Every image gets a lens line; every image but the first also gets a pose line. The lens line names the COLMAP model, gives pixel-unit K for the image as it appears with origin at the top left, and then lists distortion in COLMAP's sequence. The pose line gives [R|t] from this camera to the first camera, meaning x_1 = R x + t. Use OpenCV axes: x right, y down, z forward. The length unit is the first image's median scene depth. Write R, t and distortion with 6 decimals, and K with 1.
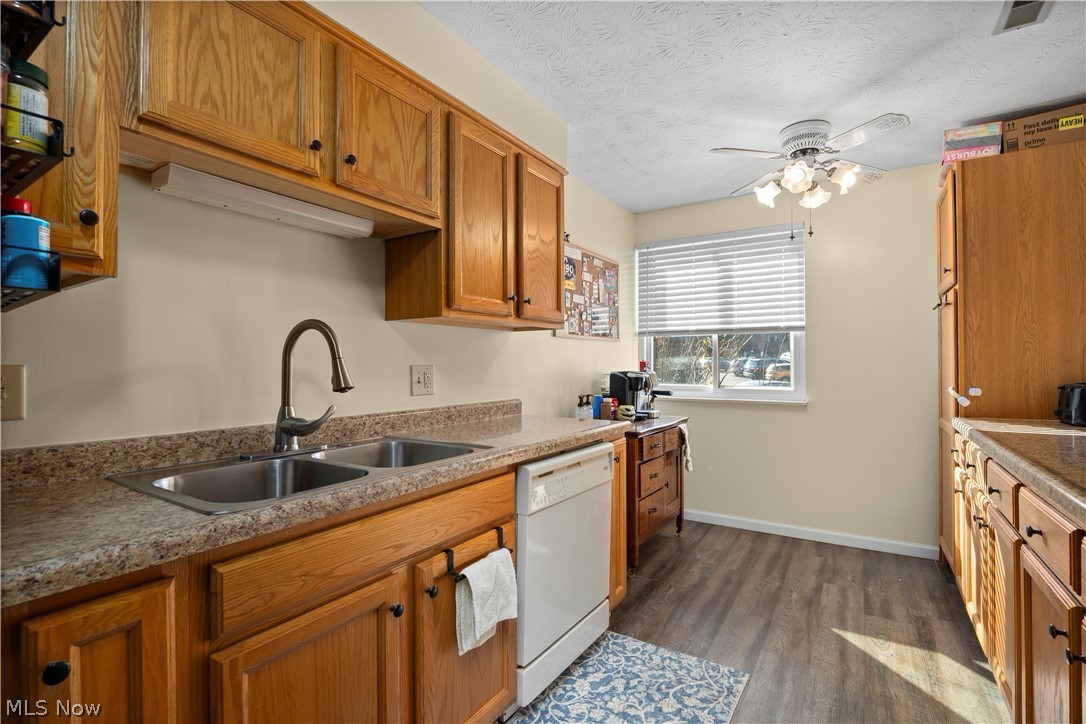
lens RADIAL K [[503.8, 0, 543.0], [0, 503.8, 362.0], [0, 0, 1]] dist [-0.014795, 0.000795]
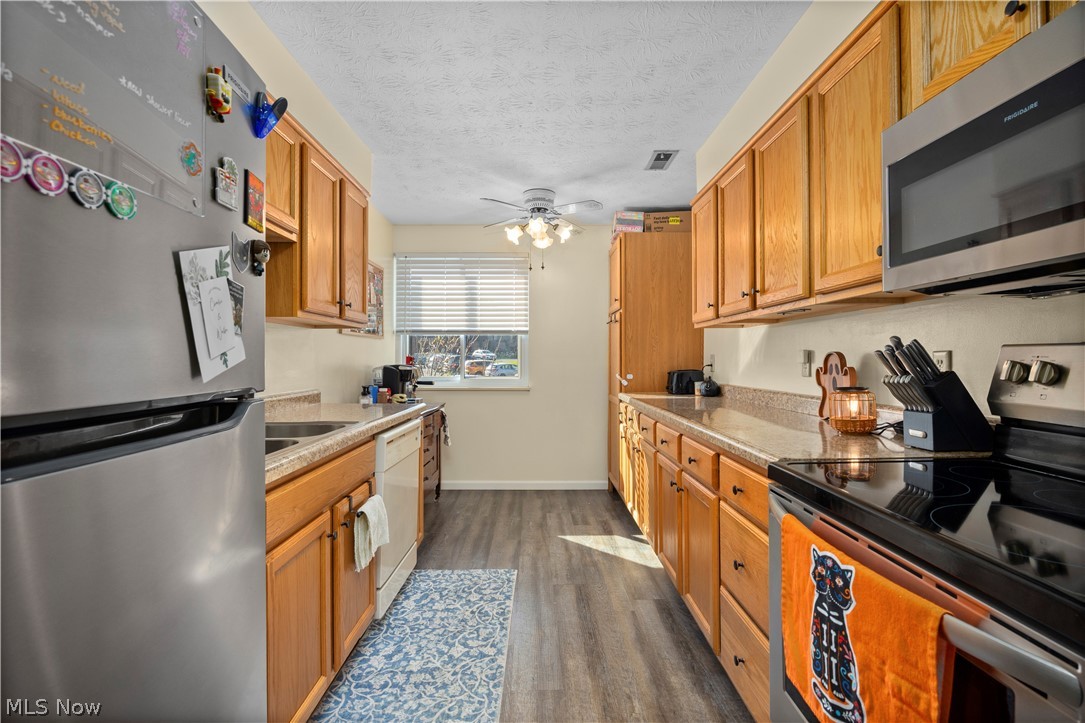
lens RADIAL K [[503.4, 0, 542.5], [0, 503.4, 361.5], [0, 0, 1]] dist [-0.014795, 0.000795]
pose [[0.838533, 0.001469, 0.544848, -0.258158], [-0.005541, 0.999968, 0.005832, 0.003208], [-0.544822, -0.007909, 0.838514, -0.213455]]
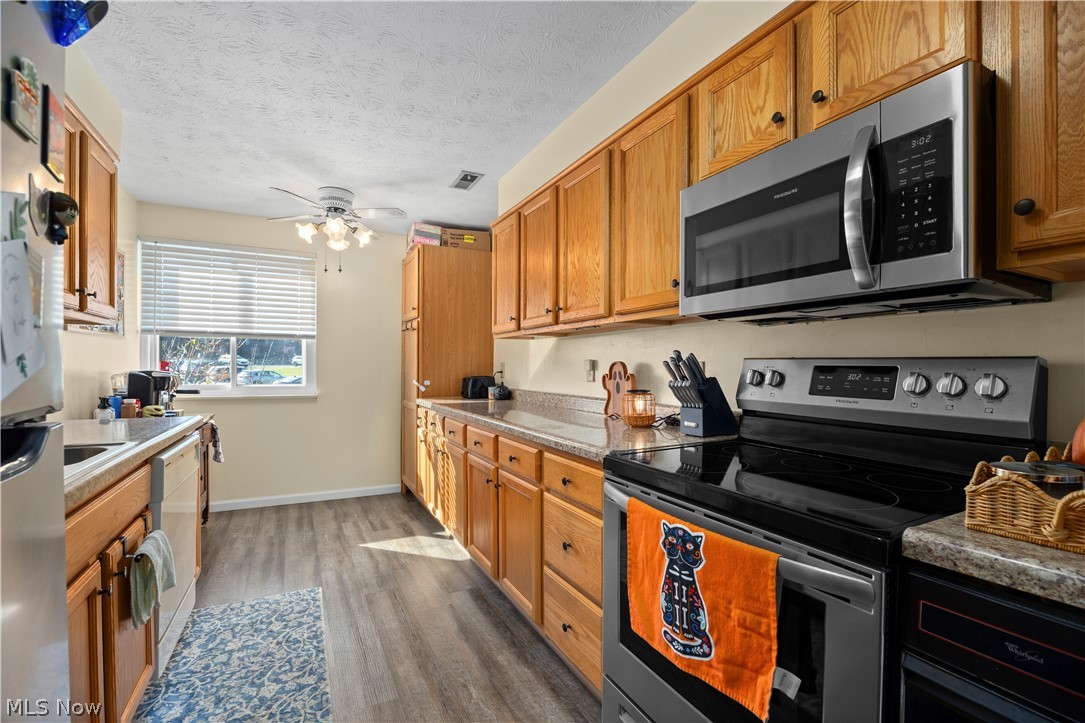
lens RADIAL K [[466.6, 0, 539.7], [0, 466.6, 375.3], [0, 0, 1]] dist [-0.020419, 0.000674]
pose [[0.503476, -0.007588, 0.863976, -0.306511], [-0.013451, 0.999771, 0.016619, 0.003586], [-0.863904, -0.019988, 0.503259, -0.128201]]
